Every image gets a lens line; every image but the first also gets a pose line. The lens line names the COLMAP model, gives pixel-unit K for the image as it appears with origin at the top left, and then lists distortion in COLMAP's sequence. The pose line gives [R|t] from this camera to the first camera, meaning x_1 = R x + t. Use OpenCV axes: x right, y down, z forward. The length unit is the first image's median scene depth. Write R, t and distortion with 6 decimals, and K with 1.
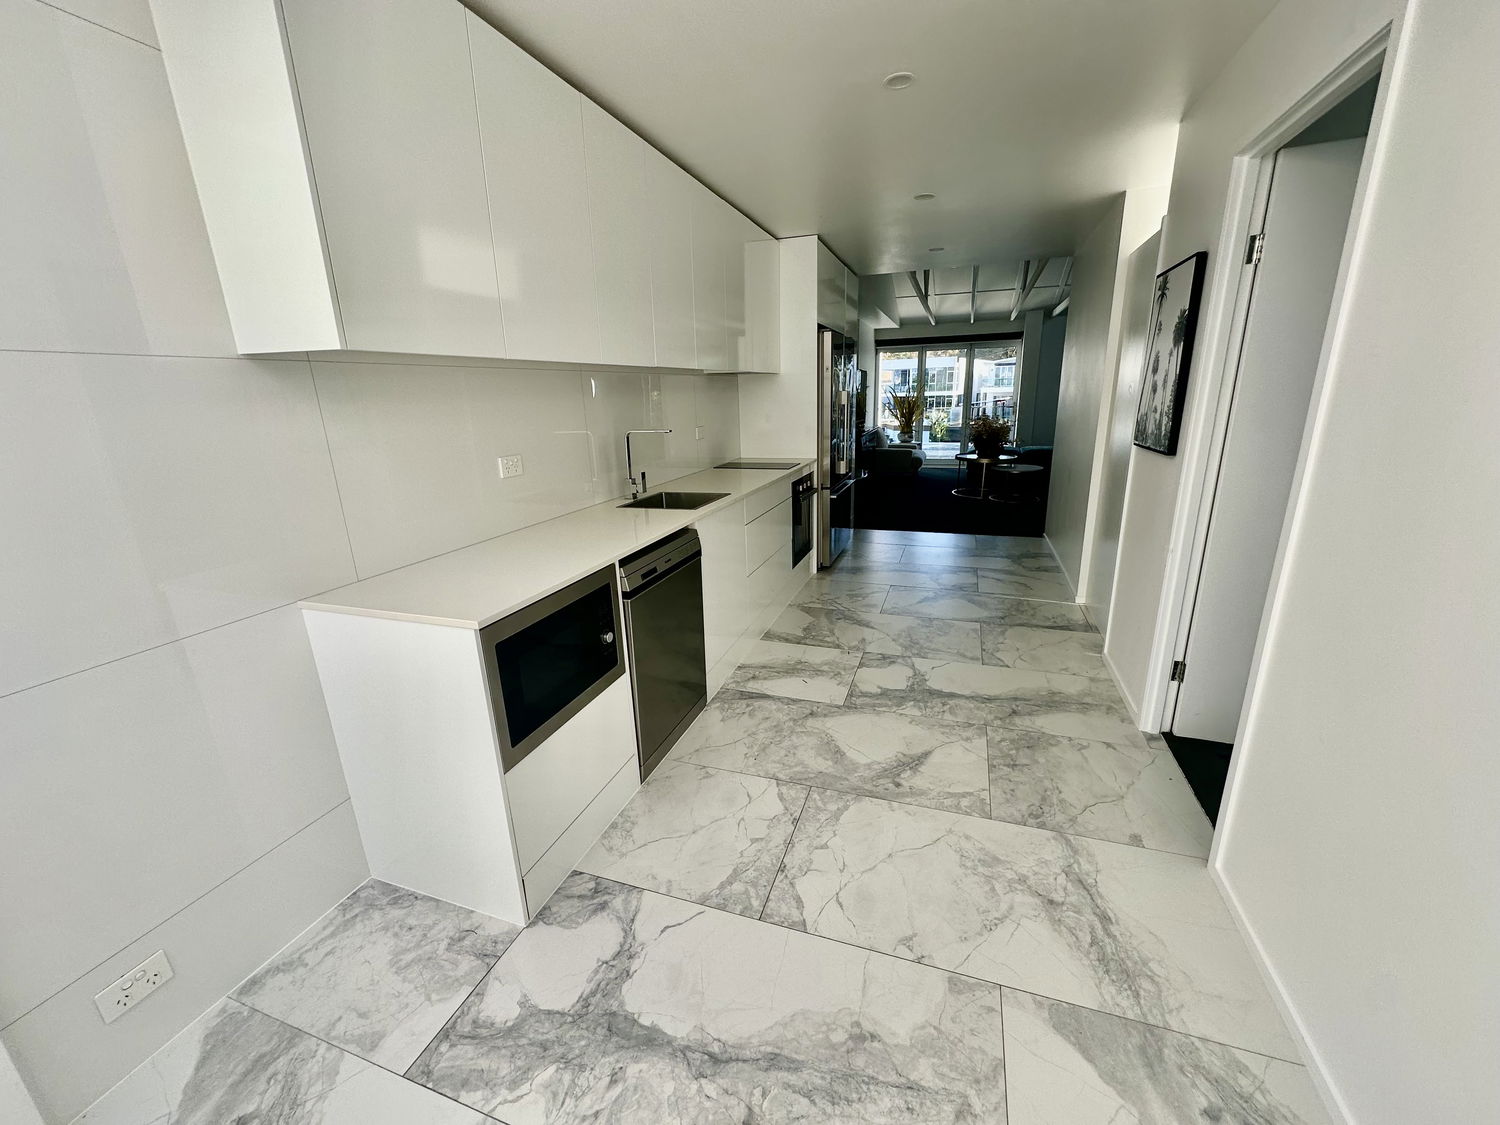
lens RADIAL K [[600.8, 0, 757.6], [0, 600.8, 567.1], [0, 0, 1]] dist [-0.001280, -0.000076]
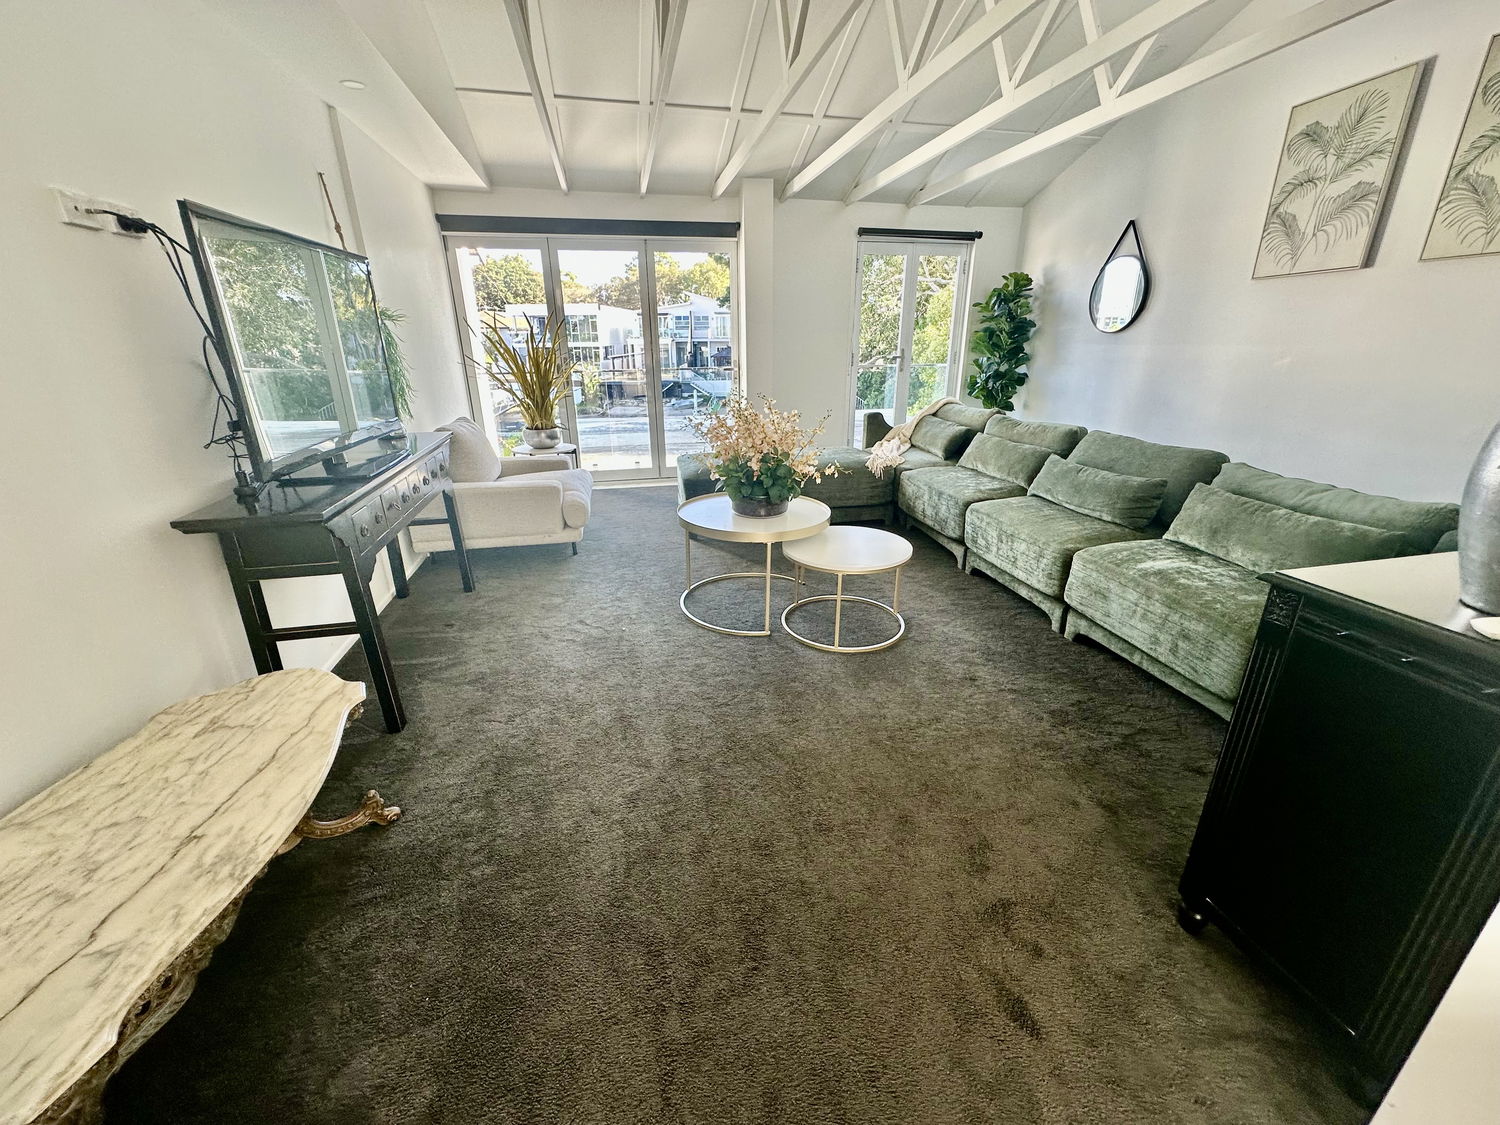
lens RADIAL K [[600.8, 0, 757.6], [0, 600.8, 567.1], [0, 0, 1]] dist [-0.001280, -0.000076]
pose [[0.853184, -0.165232, 0.494748, 0.136361], [0.128734, 0.985862, 0.107250, -0.138591], [-0.505475, -0.027813, 0.862393, 0.492388]]
